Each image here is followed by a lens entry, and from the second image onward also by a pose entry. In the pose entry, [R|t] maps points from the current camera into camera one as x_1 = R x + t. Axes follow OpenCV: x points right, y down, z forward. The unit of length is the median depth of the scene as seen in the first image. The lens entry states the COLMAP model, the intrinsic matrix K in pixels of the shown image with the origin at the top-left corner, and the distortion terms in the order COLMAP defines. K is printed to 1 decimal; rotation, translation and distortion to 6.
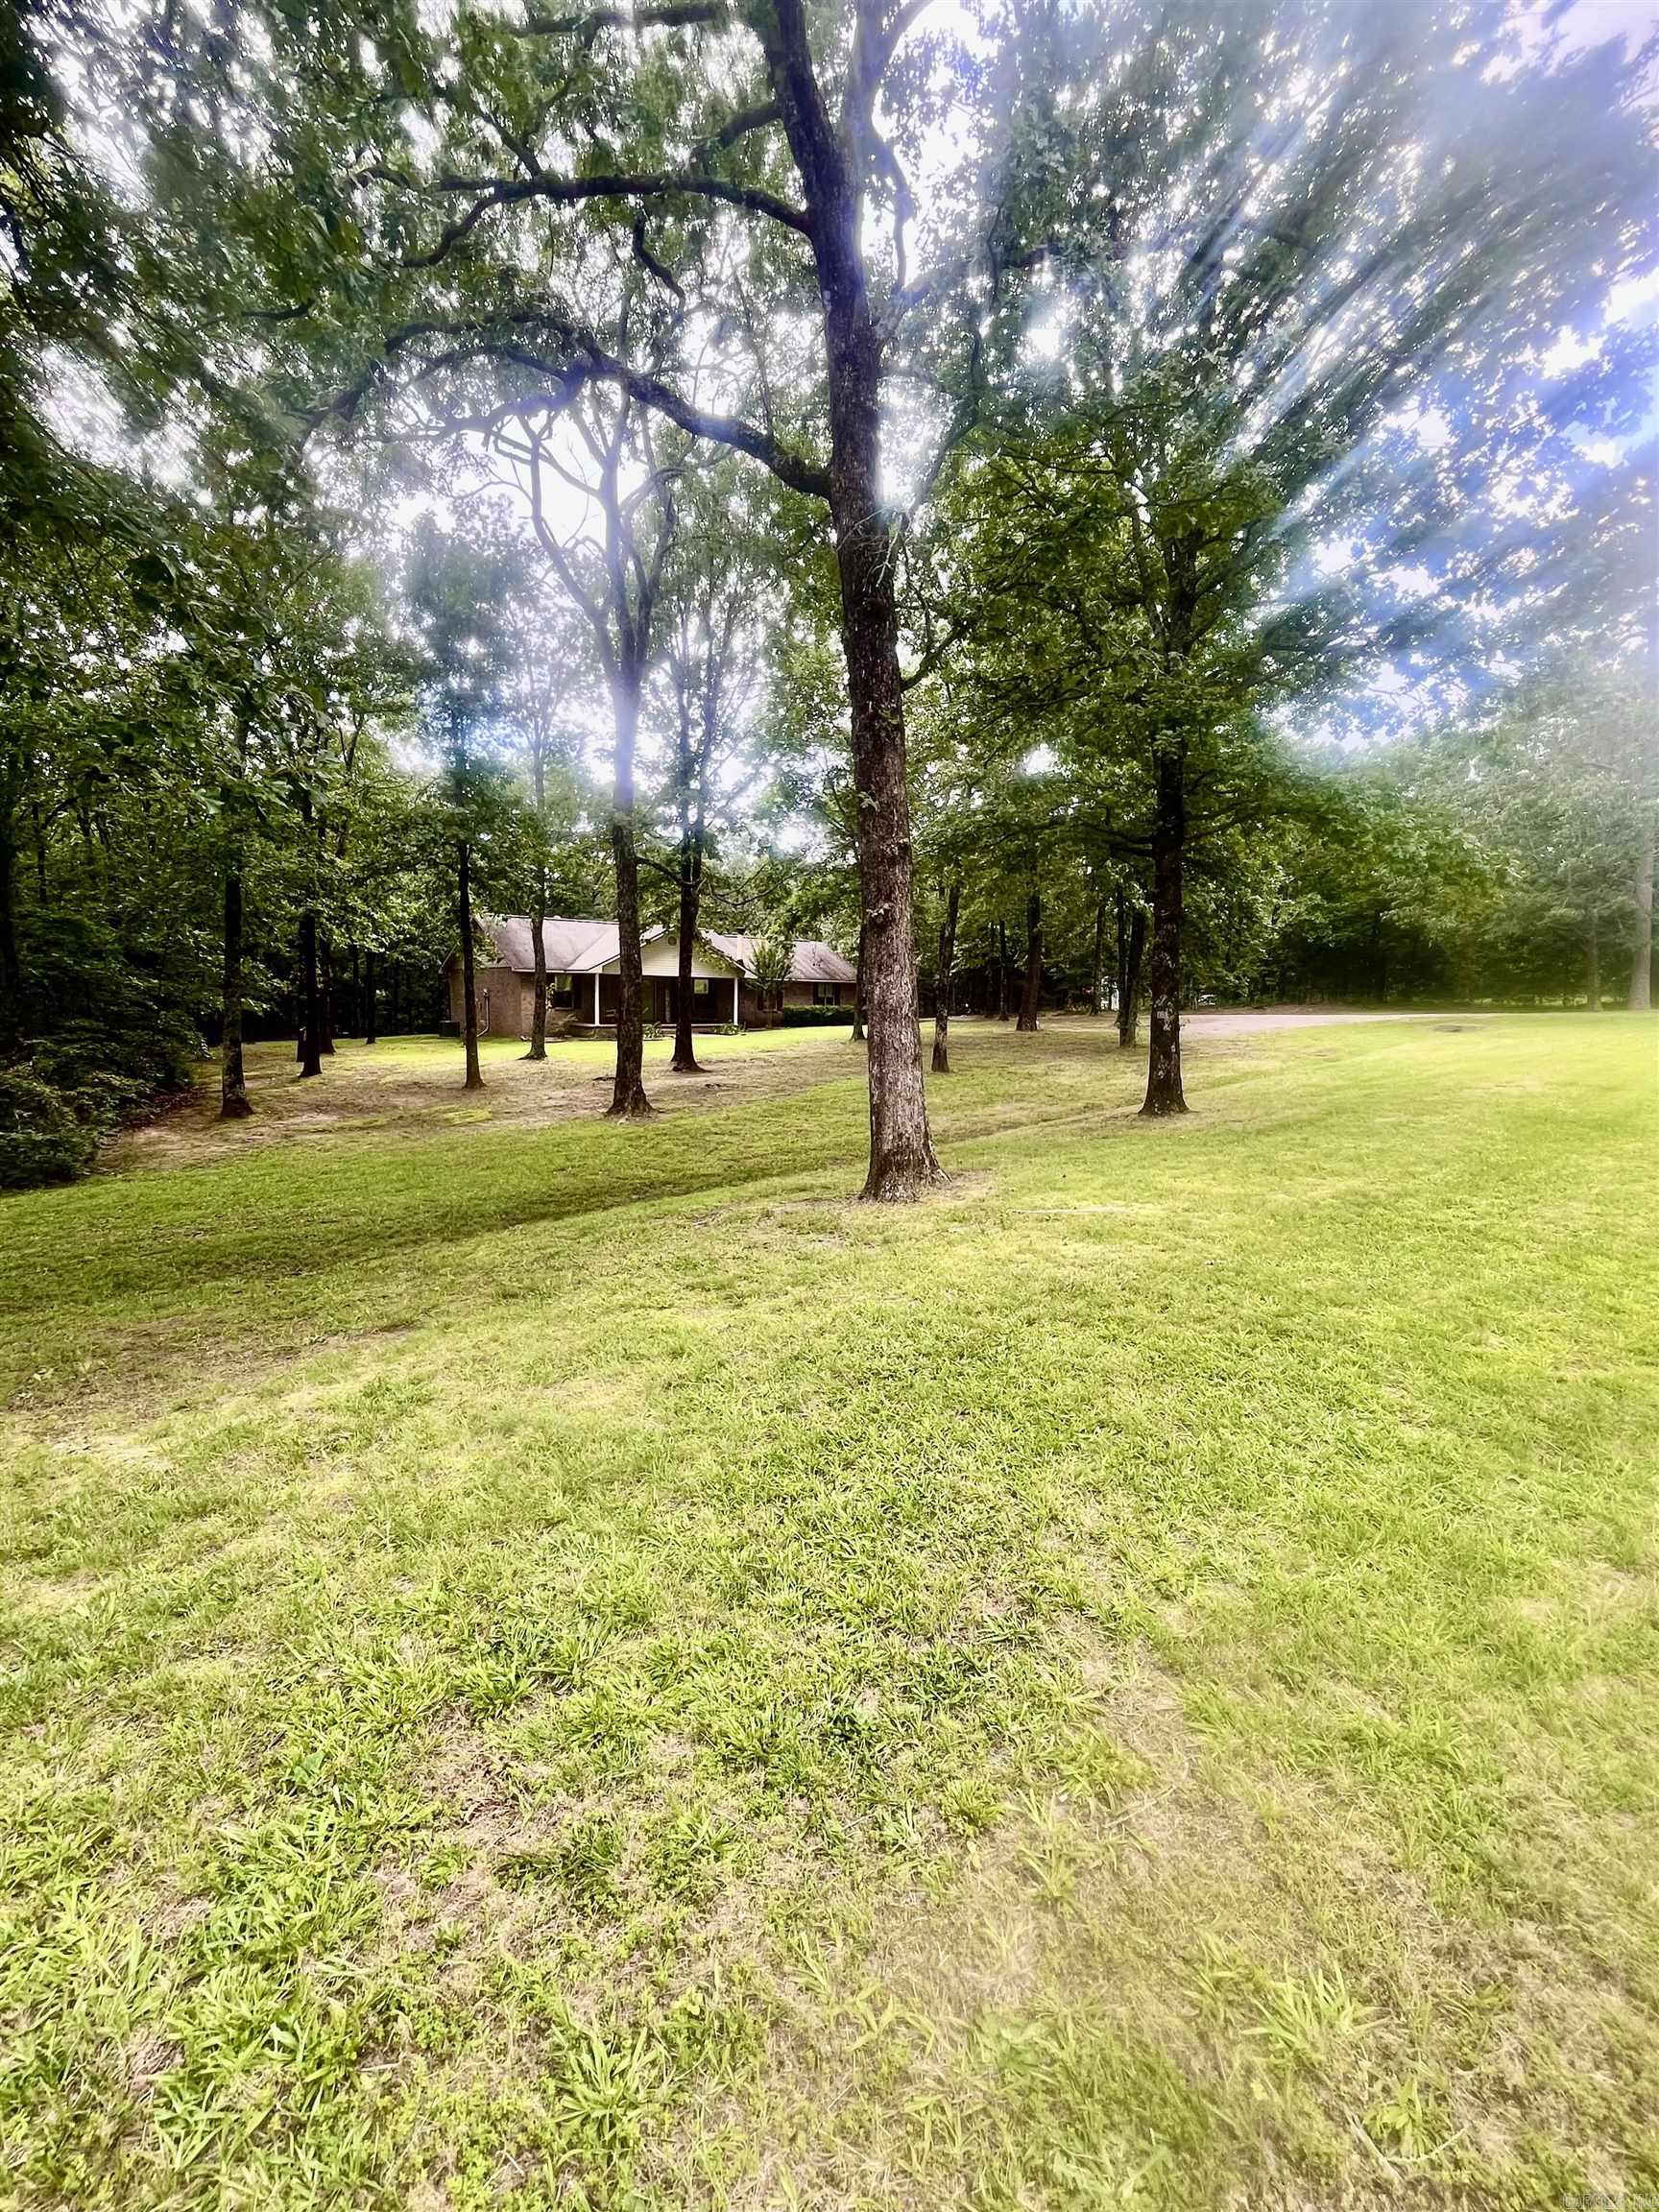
lens RADIAL K [[969.3, 0, 829.5], [0, 969.3, 1106.0], [0, 0, 1]] dist [-0.000219, -0.000007]
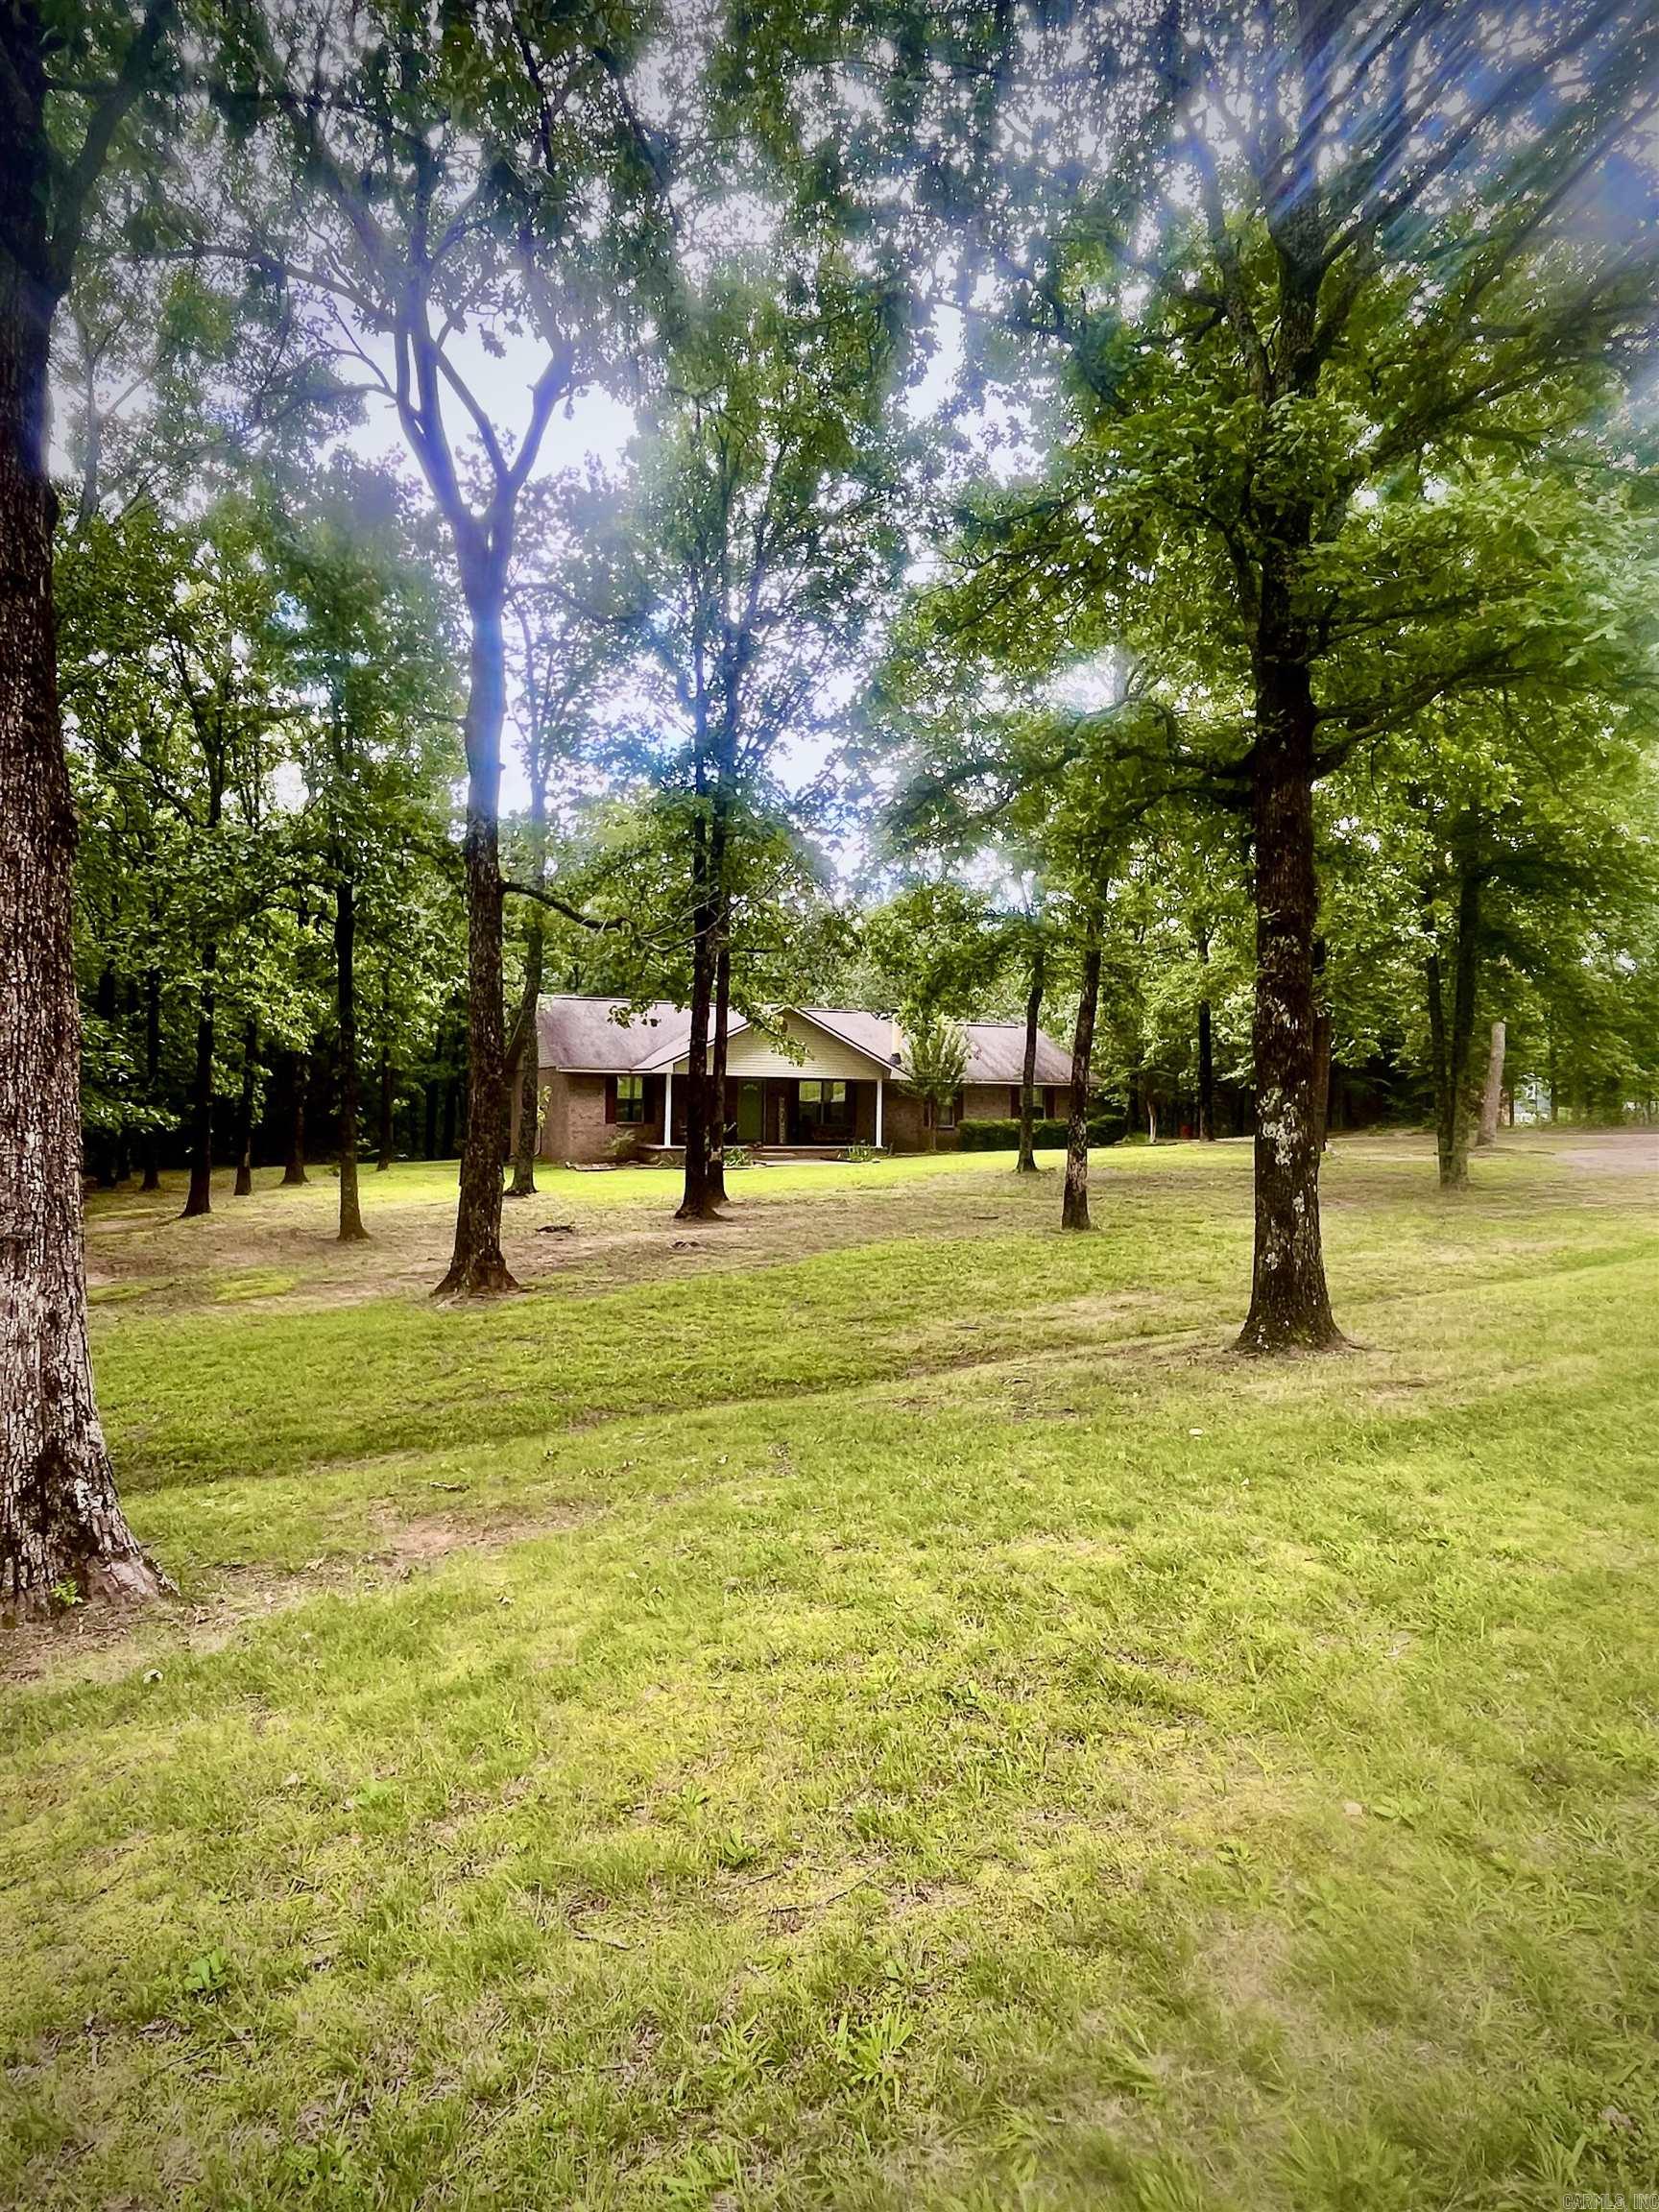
lens RADIAL K [[1287.2, 0, 829.5], [0, 1287.2, 1106.0], [0, 0, 1]] dist [0.000947, 0.000035]
pose [[0.968273, -0.003153, -0.249875, 0.109920], [-0.025587, 0.993414, -0.111686, -0.012122], [0.248581, 0.114536, 0.961815, 0.136028]]
